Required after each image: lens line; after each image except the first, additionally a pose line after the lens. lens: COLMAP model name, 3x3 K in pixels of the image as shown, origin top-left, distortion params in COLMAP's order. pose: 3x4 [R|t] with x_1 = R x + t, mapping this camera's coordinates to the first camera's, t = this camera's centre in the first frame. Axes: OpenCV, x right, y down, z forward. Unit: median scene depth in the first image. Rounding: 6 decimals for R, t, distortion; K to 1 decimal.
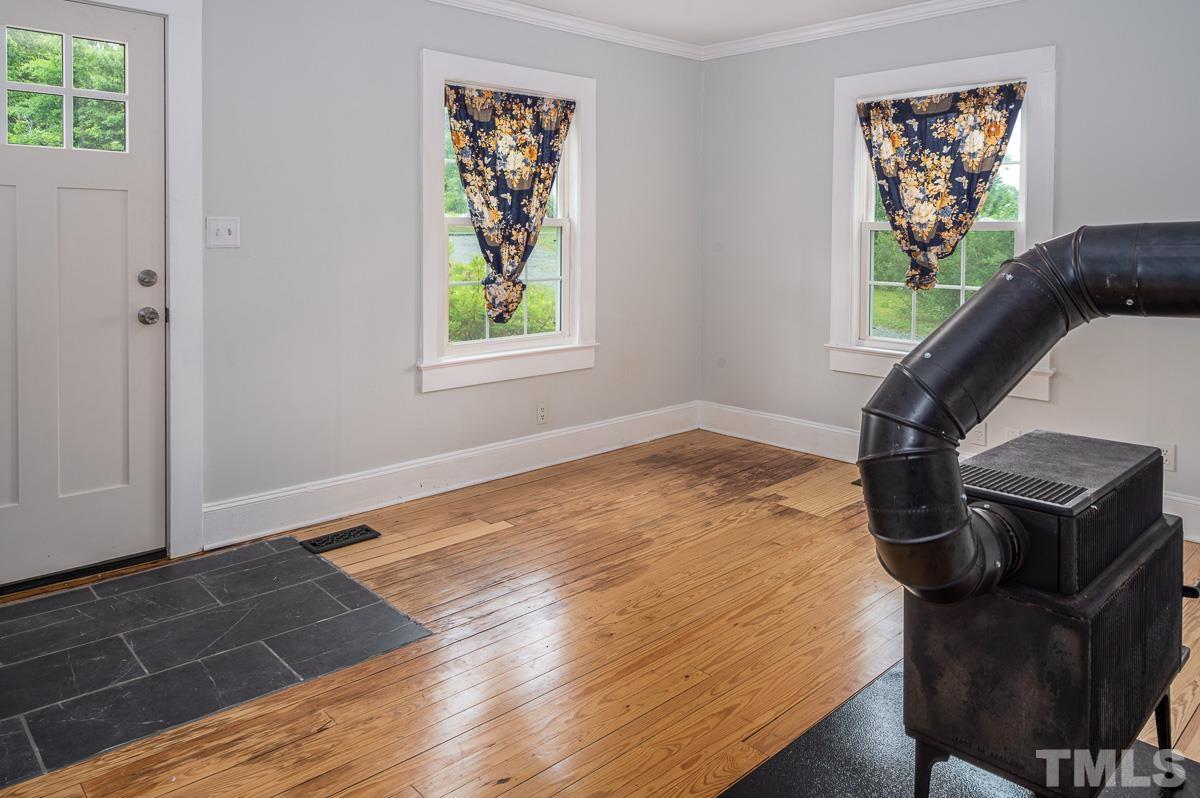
lens RADIAL K [[817.7, 0, 598.2], [0, 817.7, 398.7], [0, 0, 1]] dist [0.000284, 0.004932]
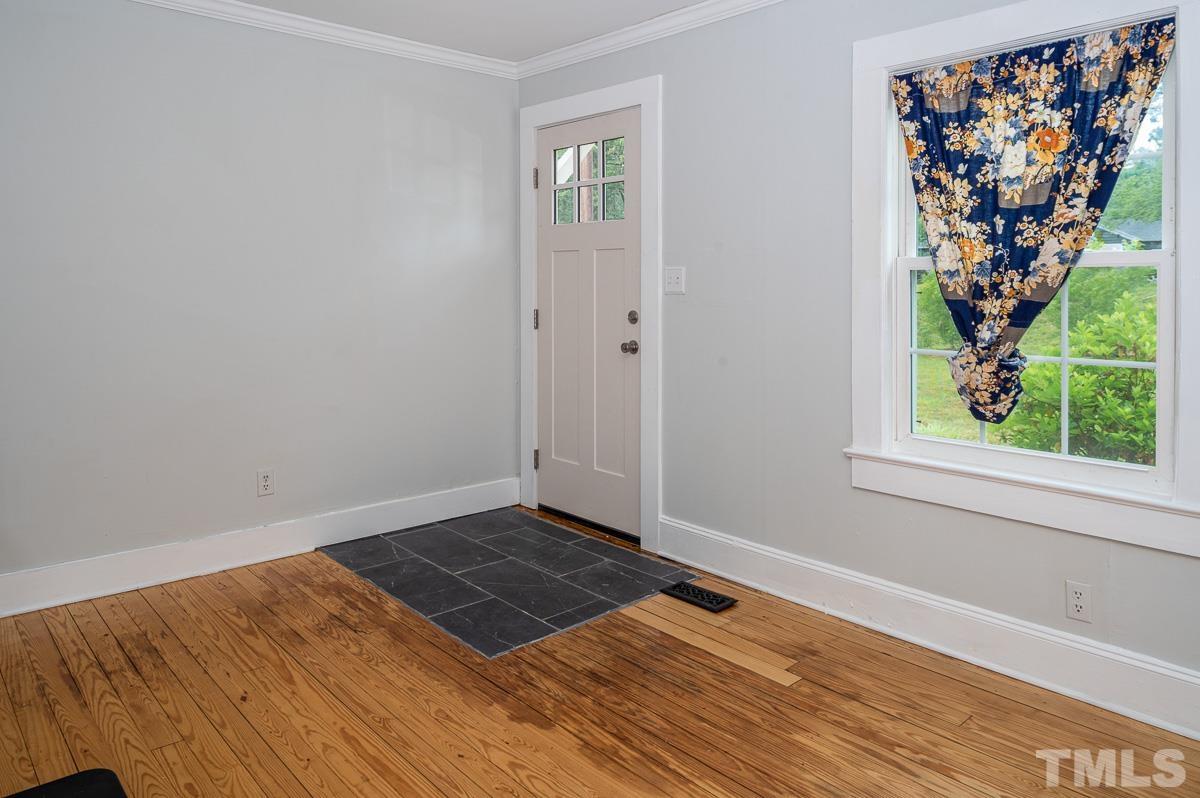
lens RADIAL K [[817.7, 0, 560.6], [0, 817.7, 406.2], [0, 0, 1]] dist [0.000284, 0.004932]
pose [[-0.057014, 0.144050, -0.987927, 0.555928], [-0.200477, 0.967729, 0.152675, -0.144360], [0.978038, 0.206761, -0.026295, 0.745989]]
